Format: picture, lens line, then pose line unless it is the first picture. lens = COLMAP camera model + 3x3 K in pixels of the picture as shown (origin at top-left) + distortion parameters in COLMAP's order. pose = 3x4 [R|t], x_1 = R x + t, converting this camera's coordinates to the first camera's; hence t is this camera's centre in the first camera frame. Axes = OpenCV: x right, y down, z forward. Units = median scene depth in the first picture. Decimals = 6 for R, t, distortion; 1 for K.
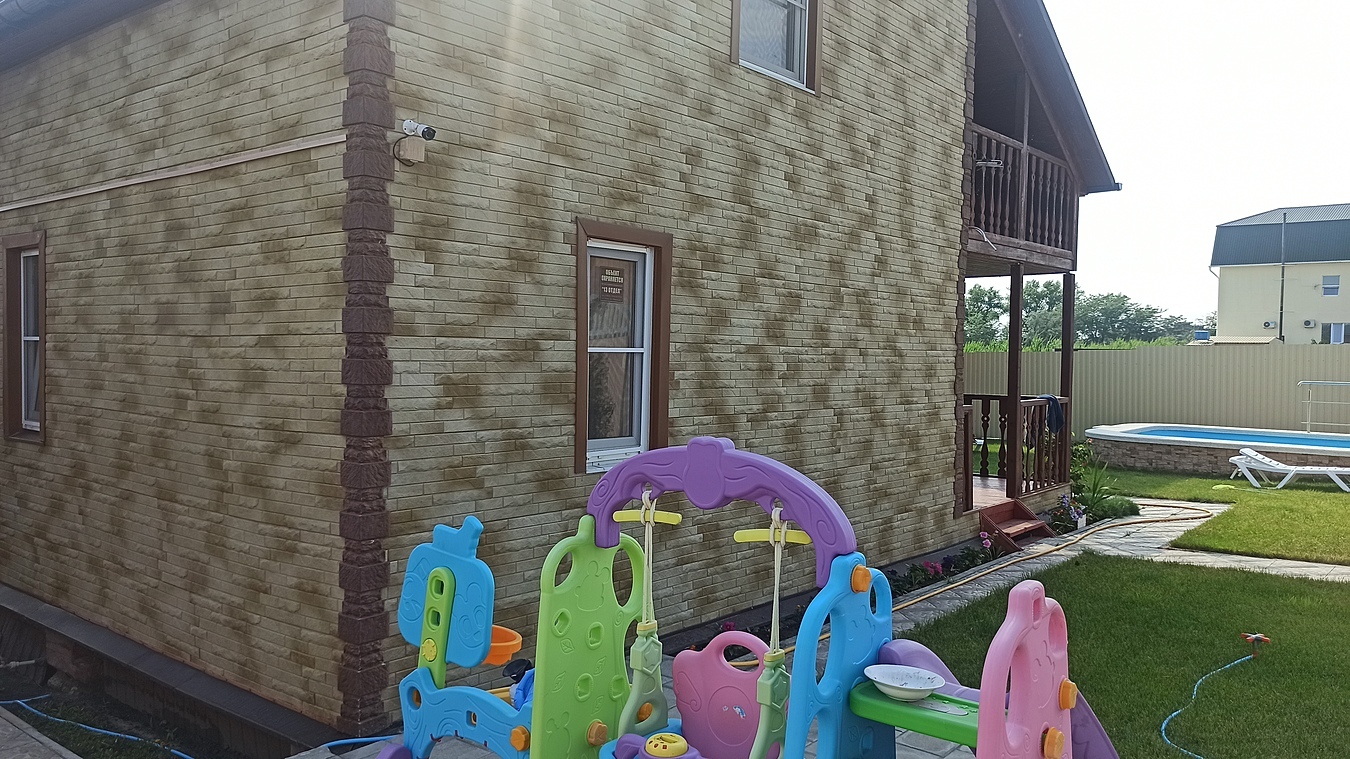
lens RADIAL K [[1004.3, 0, 684.9], [0, 1004.3, 380.2], [0, 0, 1]] dist [0.050827, -0.054239]
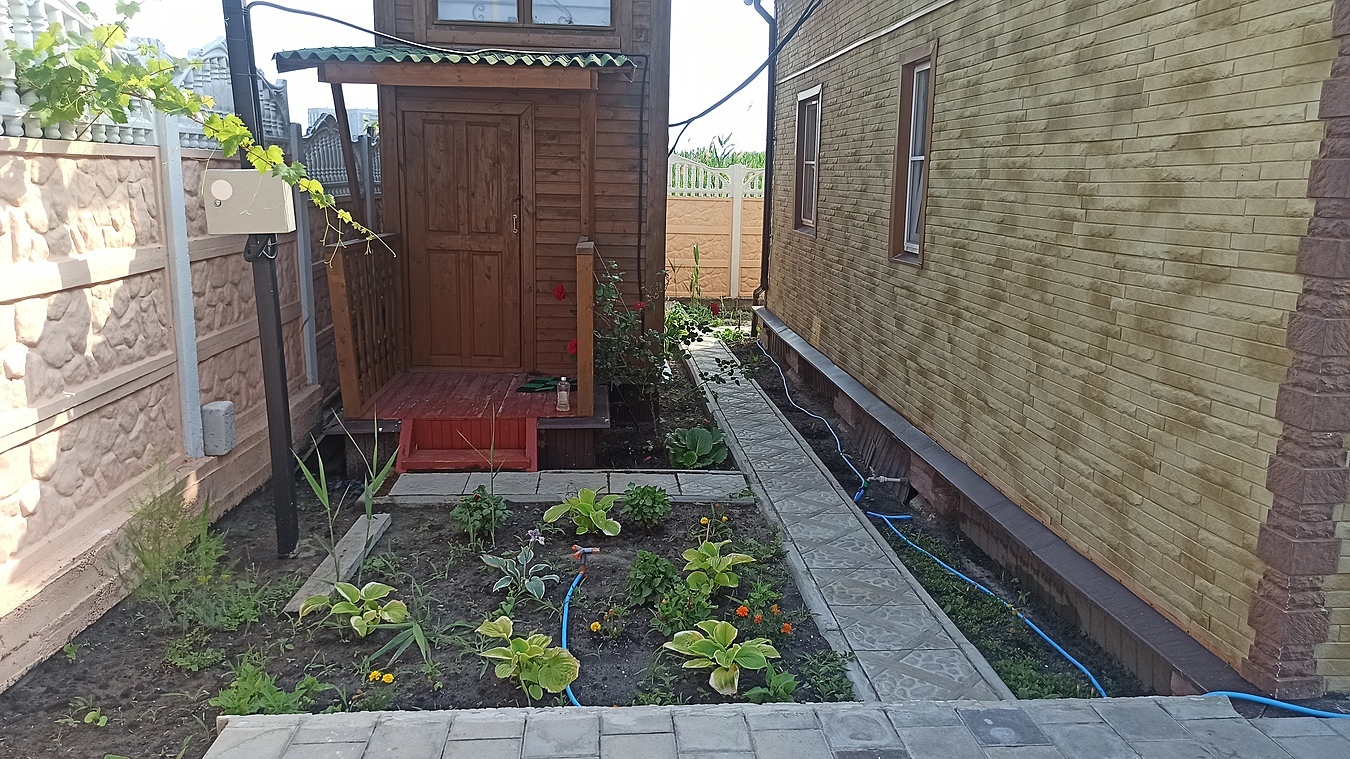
lens RADIAL K [[1004.3, 0, 676.4], [0, 1004.3, 382.9], [0, 0, 1]] dist [0.050827, -0.054239]
pose [[0.695081, 0.138018, -0.705559, -0.116396], [-0.023611, 0.985253, 0.169469, 0.017323], [0.718544, -0.101135, 0.688089, 0.185991]]
